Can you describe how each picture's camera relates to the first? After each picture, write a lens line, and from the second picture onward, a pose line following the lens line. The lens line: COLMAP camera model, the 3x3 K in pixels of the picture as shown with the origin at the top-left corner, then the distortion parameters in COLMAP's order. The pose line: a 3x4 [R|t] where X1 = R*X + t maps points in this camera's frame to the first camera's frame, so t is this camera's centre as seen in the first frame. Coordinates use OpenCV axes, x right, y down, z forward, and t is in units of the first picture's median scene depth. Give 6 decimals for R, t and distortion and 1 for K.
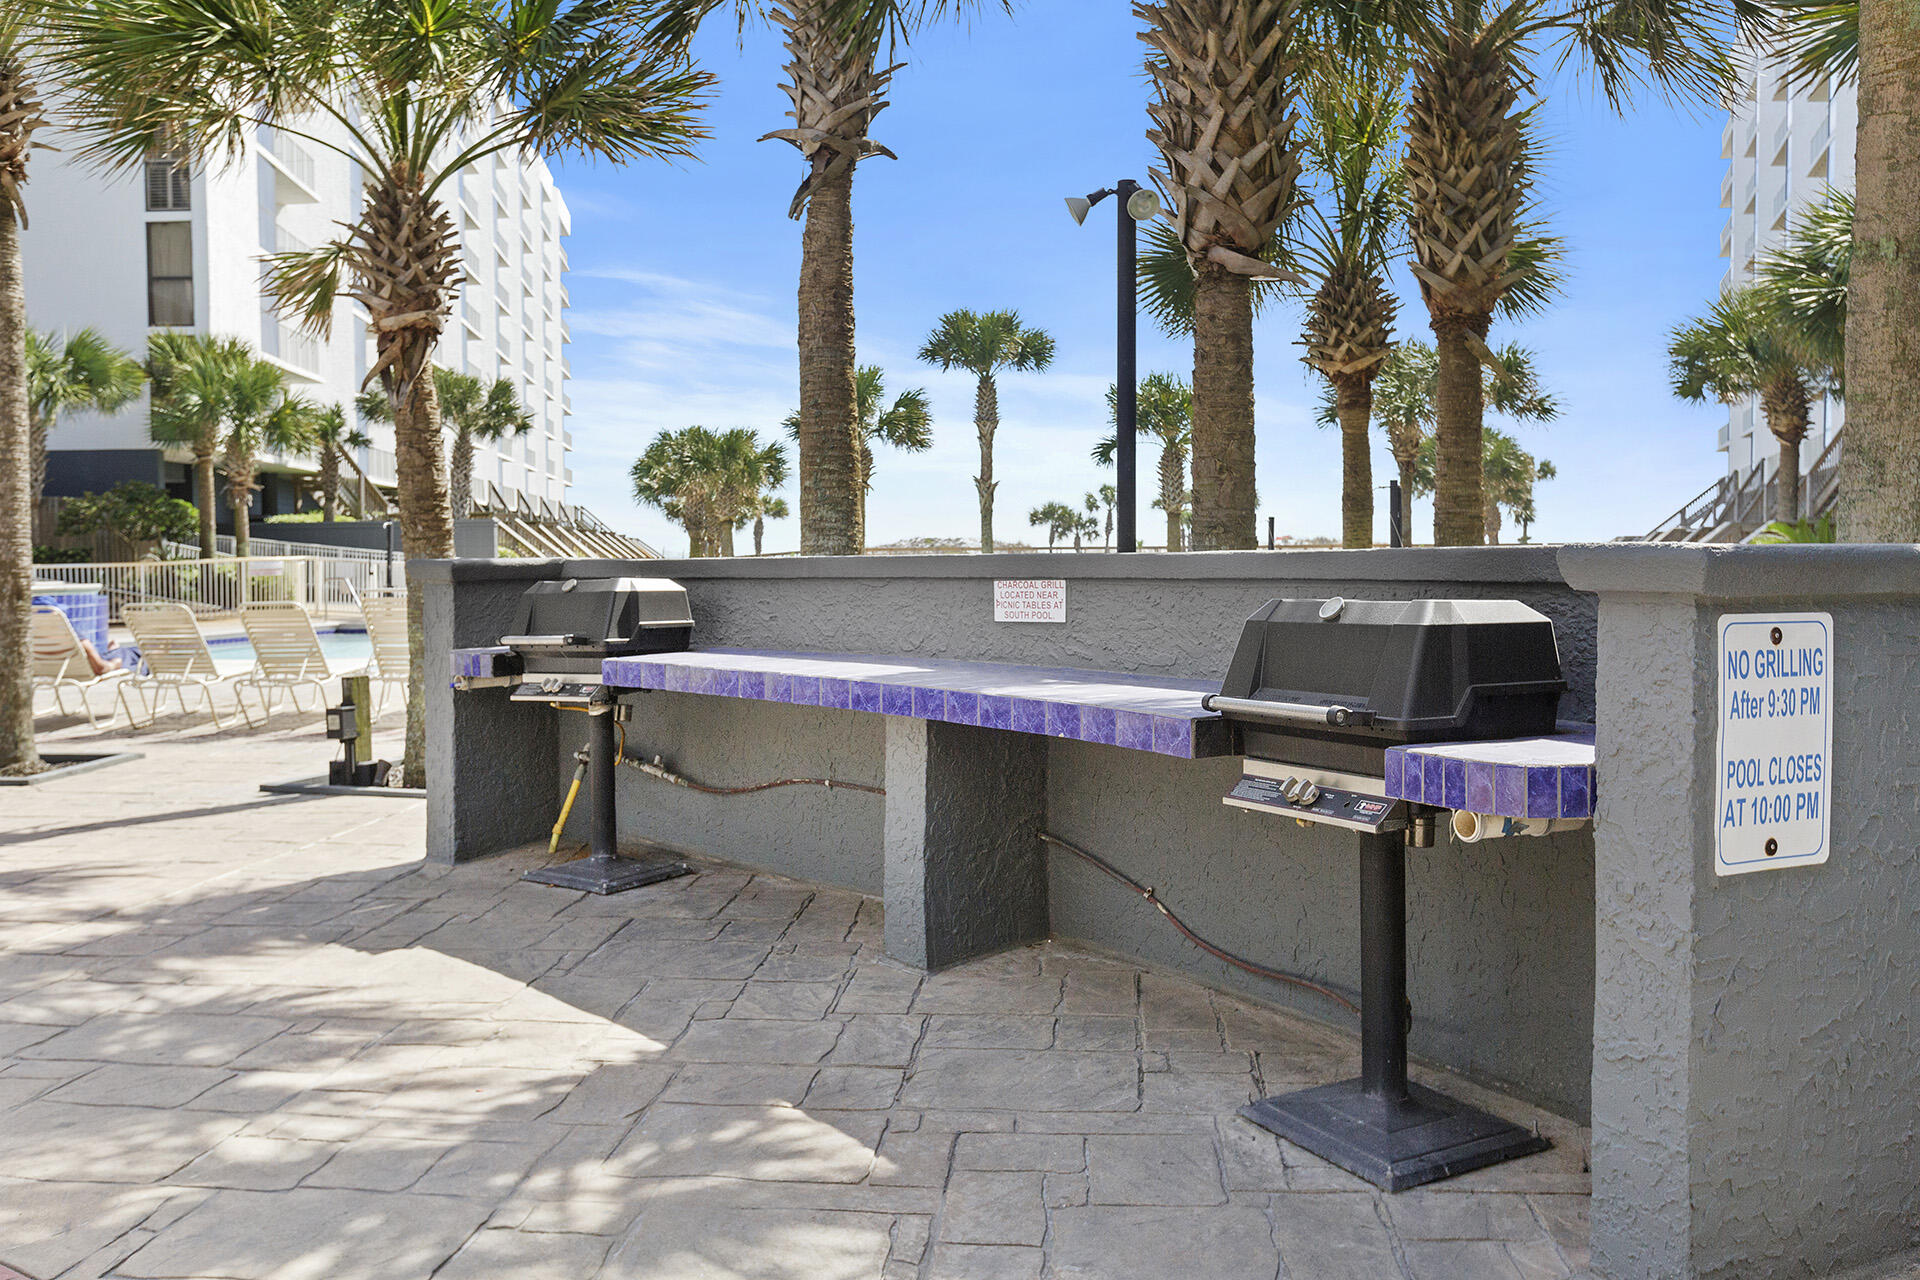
lens RADIAL K [[1535.2, 0, 959.3], [0, 1535.2, 638.7], [0, 0, 1]] dist [0.007871, 0.004324]
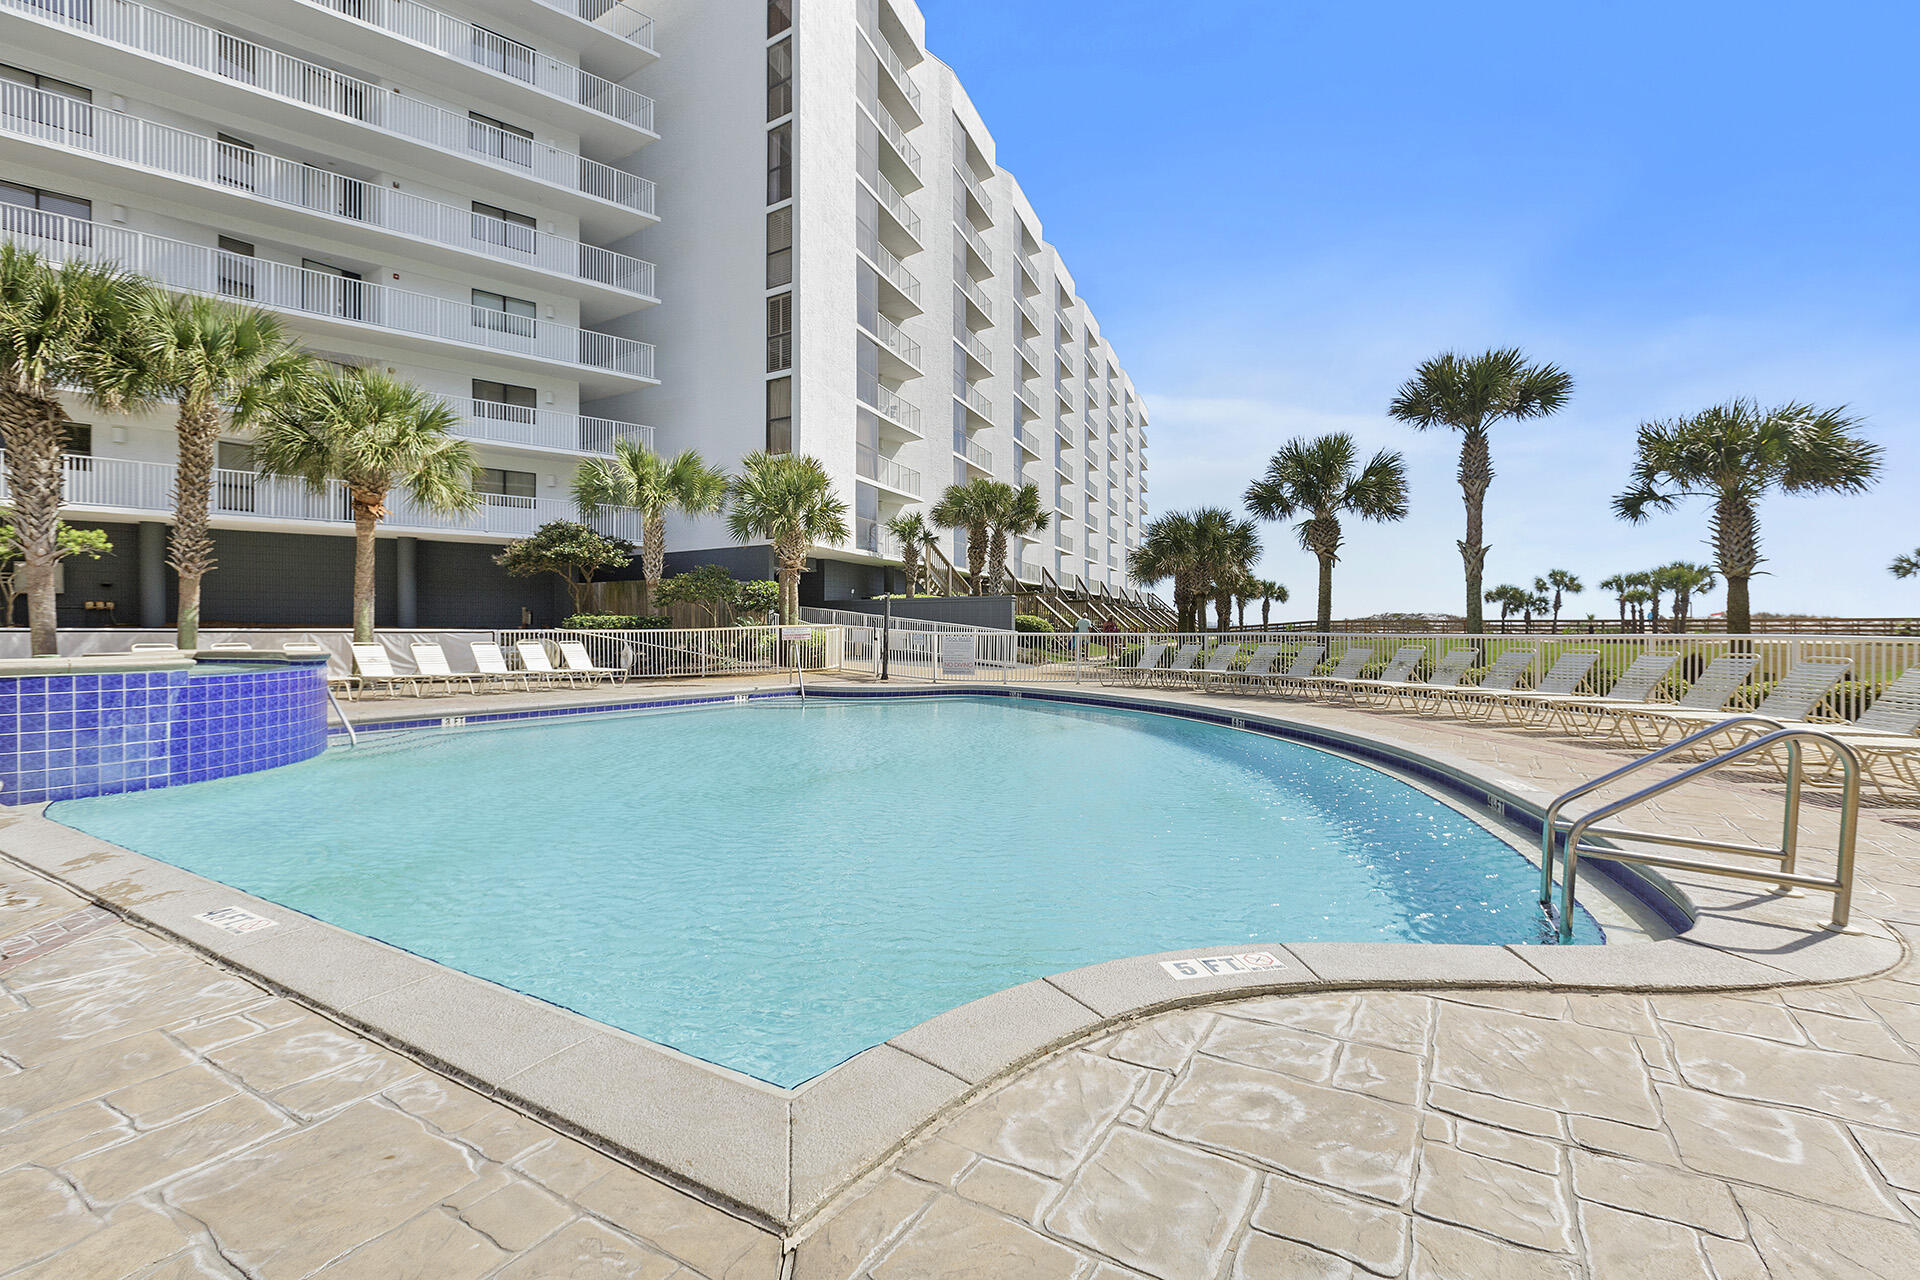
lens RADIAL K [[879.3, 0, 960.0], [0, 879.3, 626.2], [0, 0, 1]] dist [-0.001674, -0.000268]
pose [[0.887573, 0.007458, -0.460606, -0.011973], [-0.031310, 0.998533, -0.044166, -0.021926], [0.459601, 0.053622, 0.886505, 0.387383]]
